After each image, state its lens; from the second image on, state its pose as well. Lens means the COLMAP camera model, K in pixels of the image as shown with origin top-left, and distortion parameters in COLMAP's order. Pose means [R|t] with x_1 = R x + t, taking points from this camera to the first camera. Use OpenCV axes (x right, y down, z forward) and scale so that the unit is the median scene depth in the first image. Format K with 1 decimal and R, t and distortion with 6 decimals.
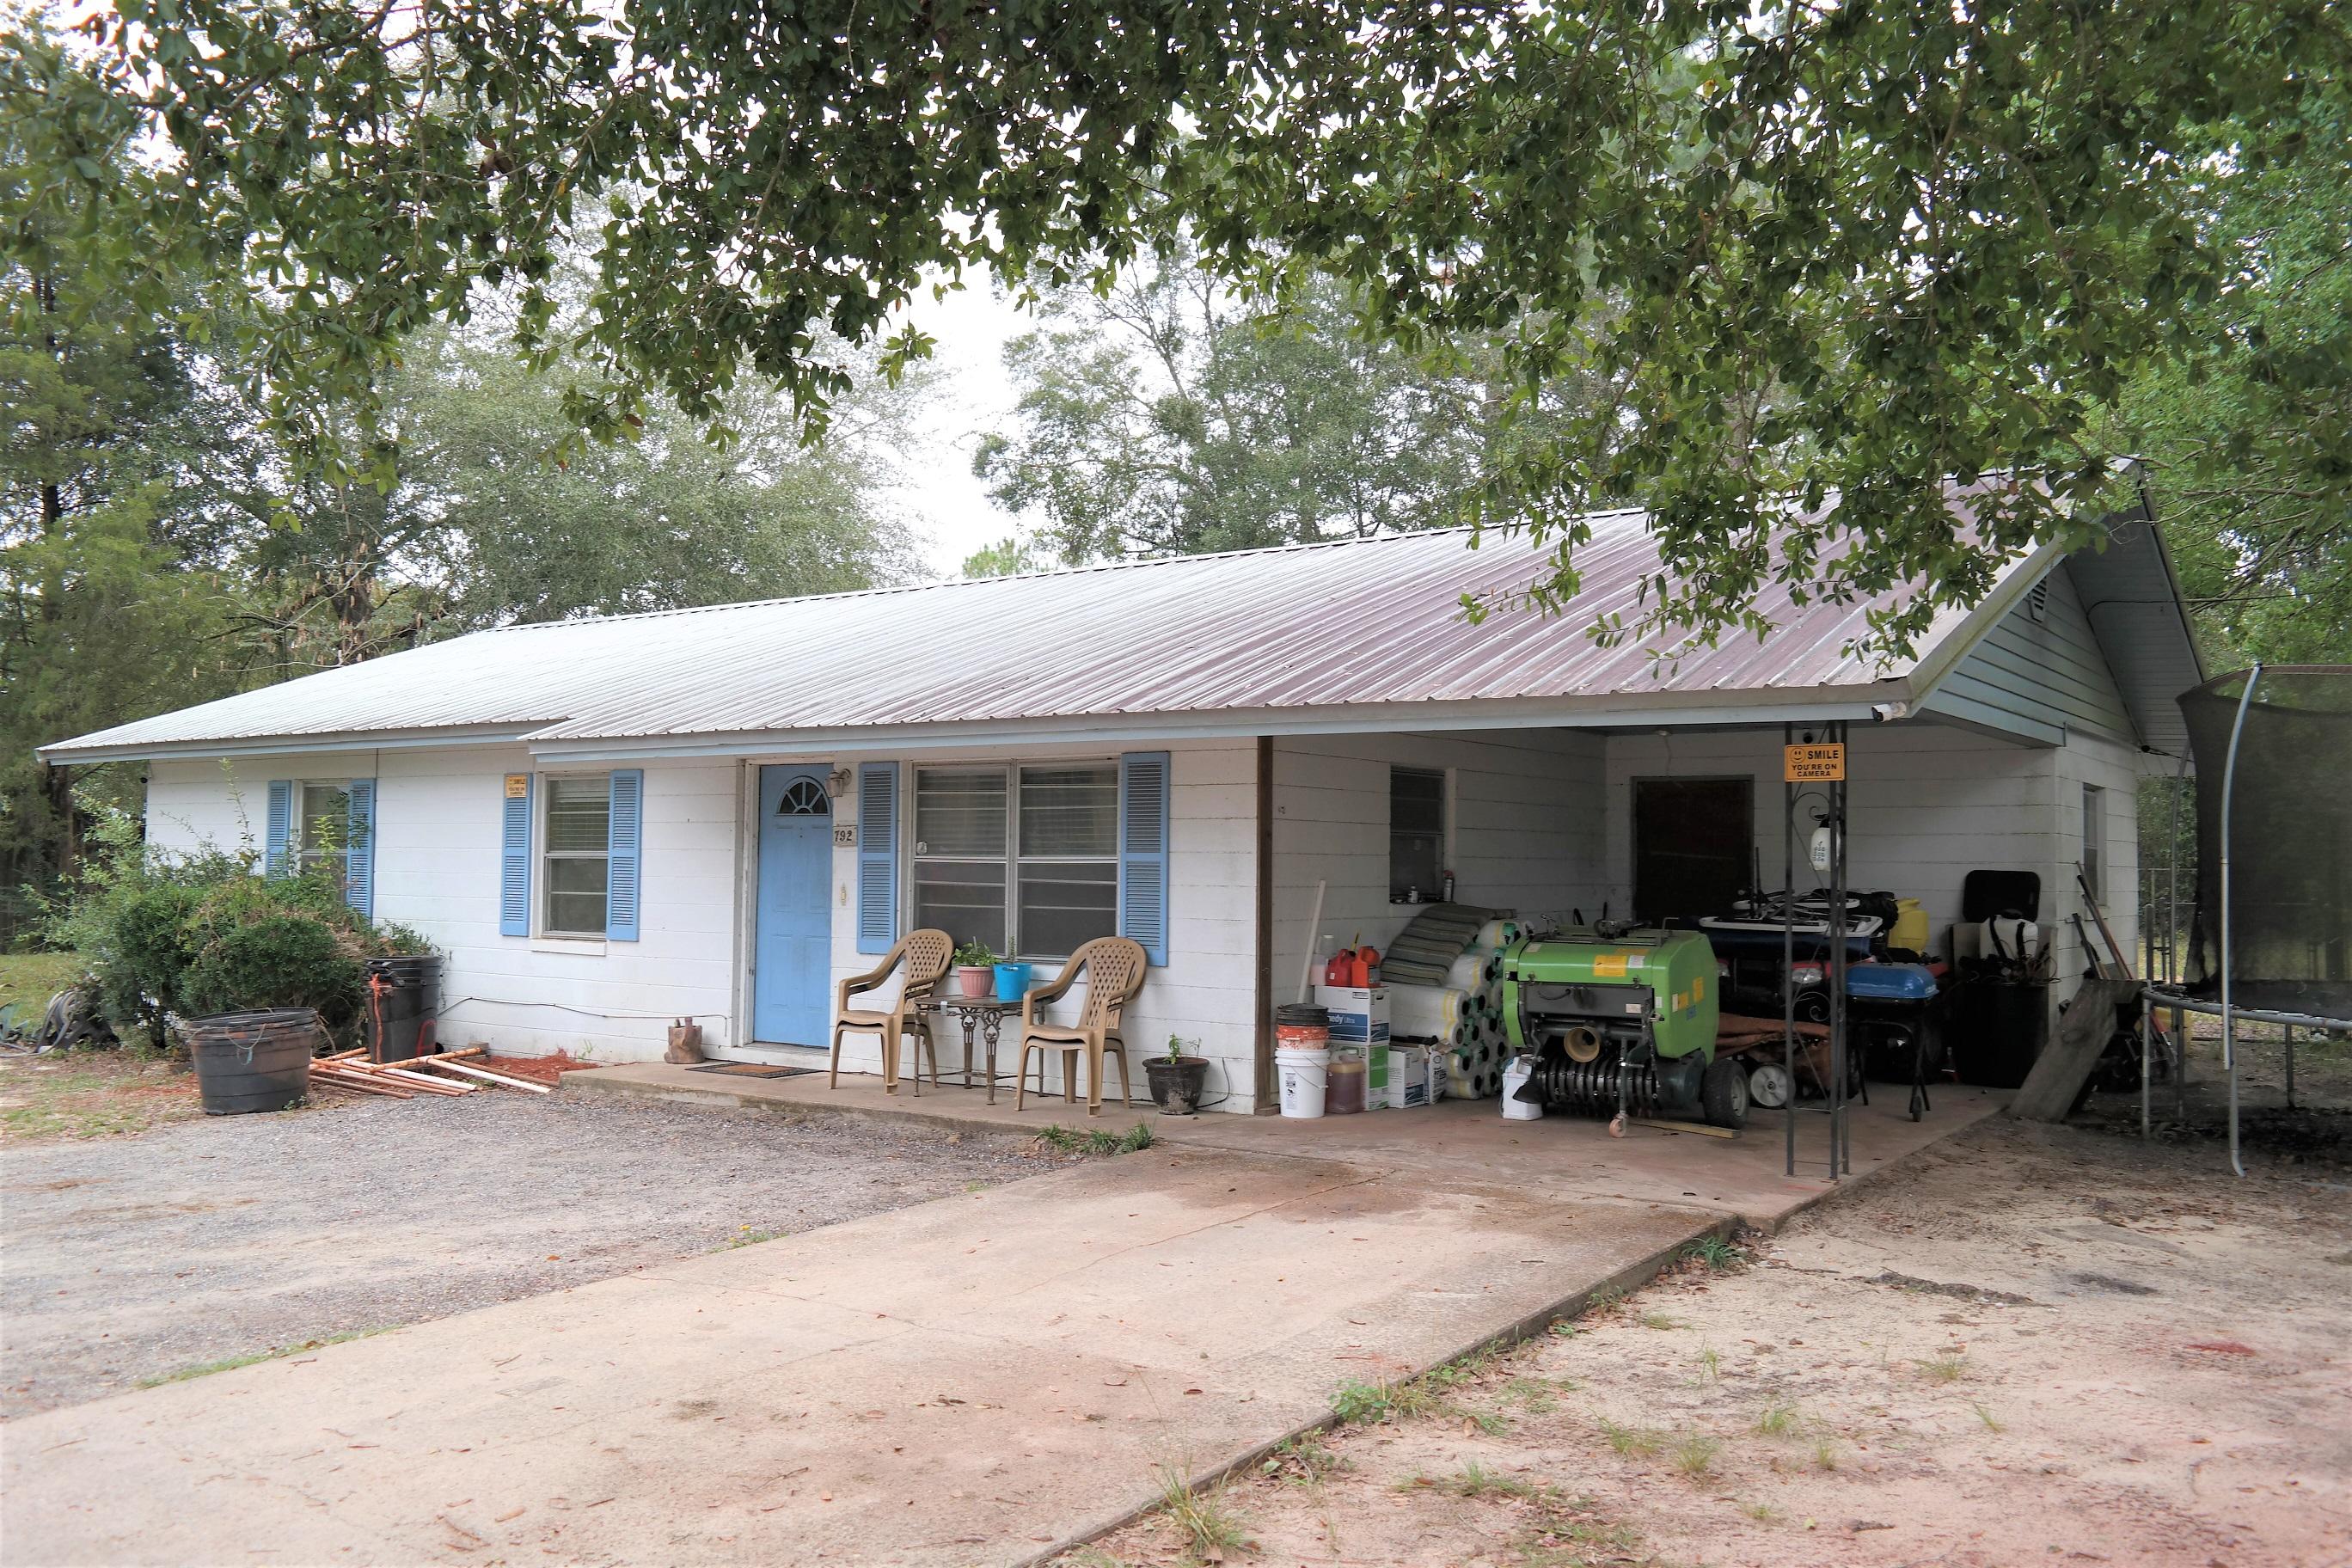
lens RADIAL K [[1885.1, 0, 1176.2], [0, 1885.1, 752.2], [0, 0, 1]] dist [-0.013019, -0.006007]
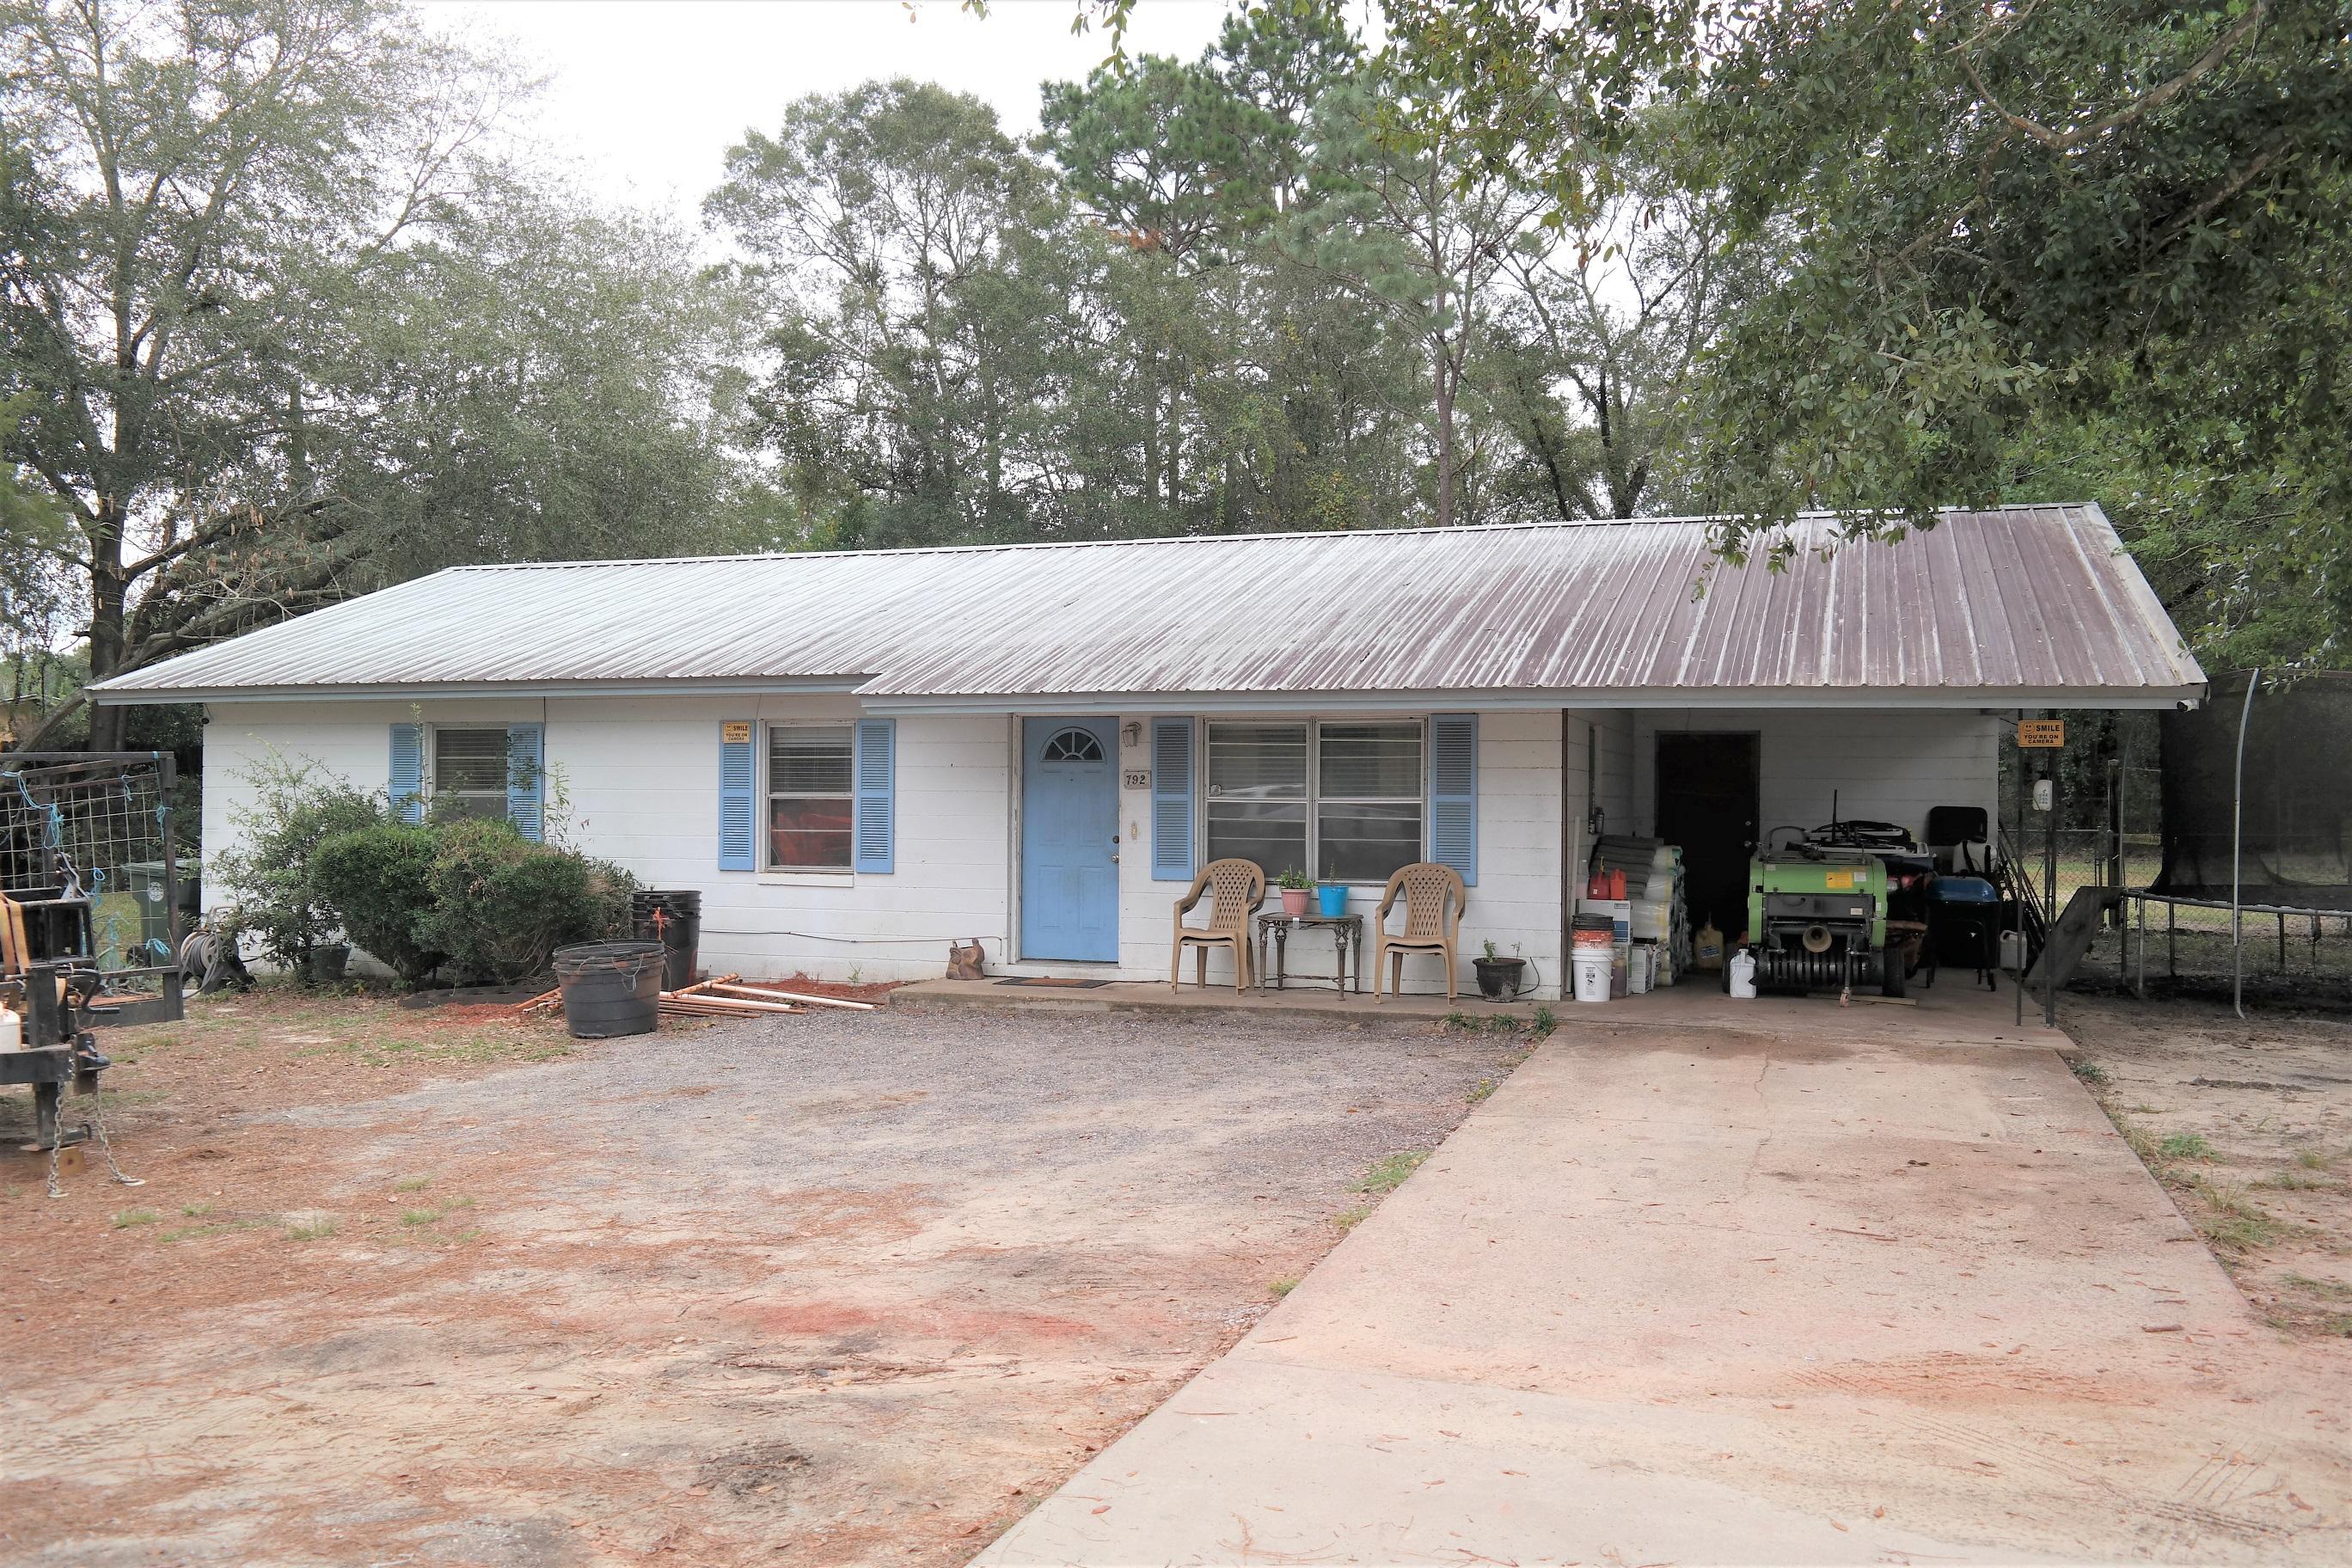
lens RADIAL K [[1890.2, 0, 1181.6], [0, 1890.2, 763.7], [0, 0, 1]] dist [0.020454, -0.010592]
pose [[0.959277, 0.003255, 0.282448, -0.489107], [-0.015539, 0.999028, 0.041262, -0.014588], [-0.282039, -0.043971, 0.958395, -0.129351]]
